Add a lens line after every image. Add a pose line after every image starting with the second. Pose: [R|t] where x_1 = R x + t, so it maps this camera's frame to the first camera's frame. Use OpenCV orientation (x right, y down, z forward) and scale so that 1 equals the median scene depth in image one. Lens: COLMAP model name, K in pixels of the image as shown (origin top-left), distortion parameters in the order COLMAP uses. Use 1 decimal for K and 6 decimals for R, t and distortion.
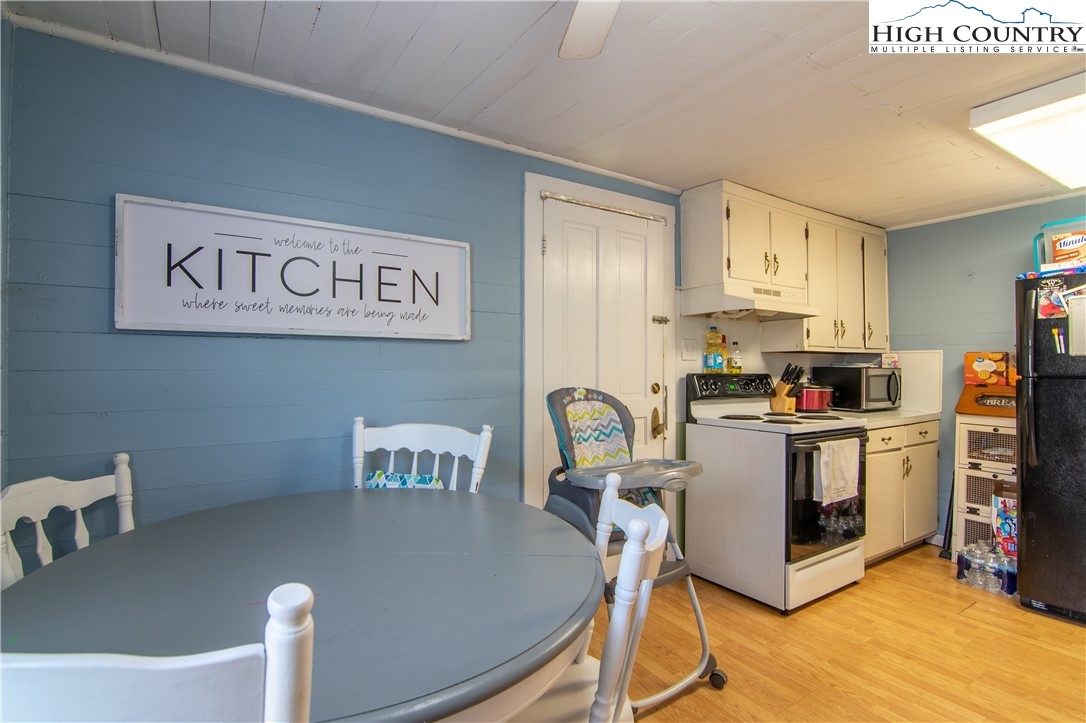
lens RADIAL K [[527.4, 0, 541.3], [0, 527.4, 365.9], [0, 0, 1]] dist [-0.008373, -0.004313]
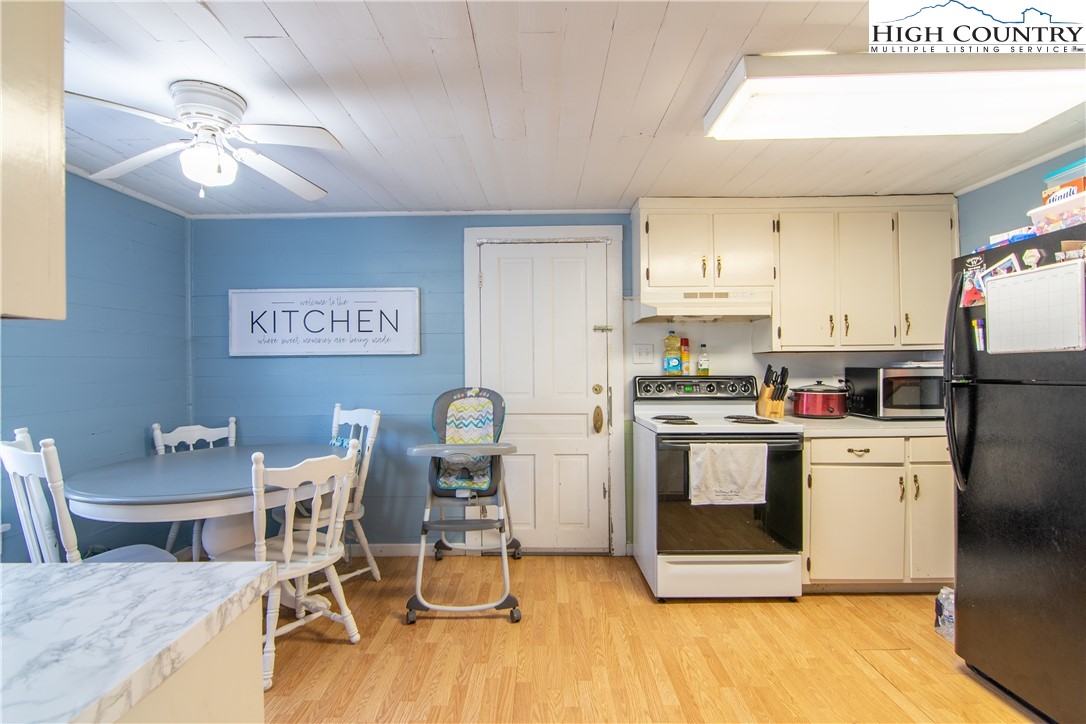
lens RADIAL K [[527.4, 0, 537.1], [0, 527.4, 366.3], [0, 0, 1]] dist [-0.008373, -0.004313]
pose [[0.832257, -0.011586, -0.554268, 0.881180], [0.013039, 0.999914, -0.001323, -0.008296], [0.554236, -0.006126, 0.832337, -0.029470]]
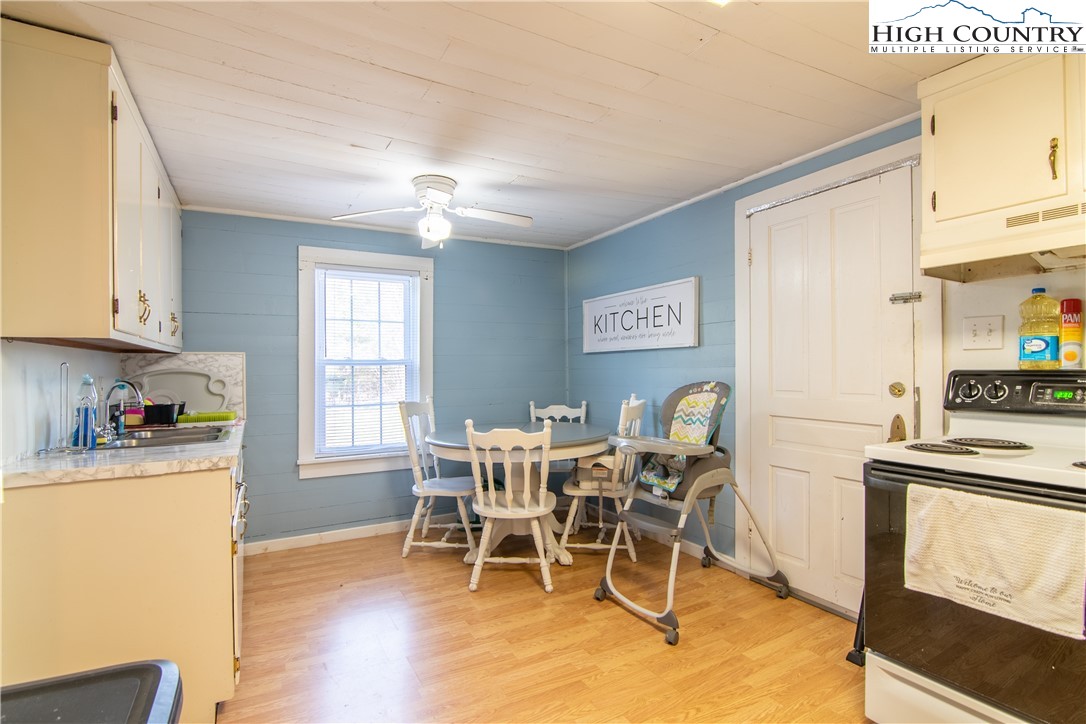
lens RADIAL K [[527.4, 0, 529.5], [0, 527.4, 365.6], [0, 0, 1]] dist [-0.008373, -0.004313]
pose [[-0.087388, -0.011973, -0.996102, 1.206647], [0.008325, 0.999884, -0.012748, 0.015713], [0.996140, -0.009406, -0.087278, 0.639007]]
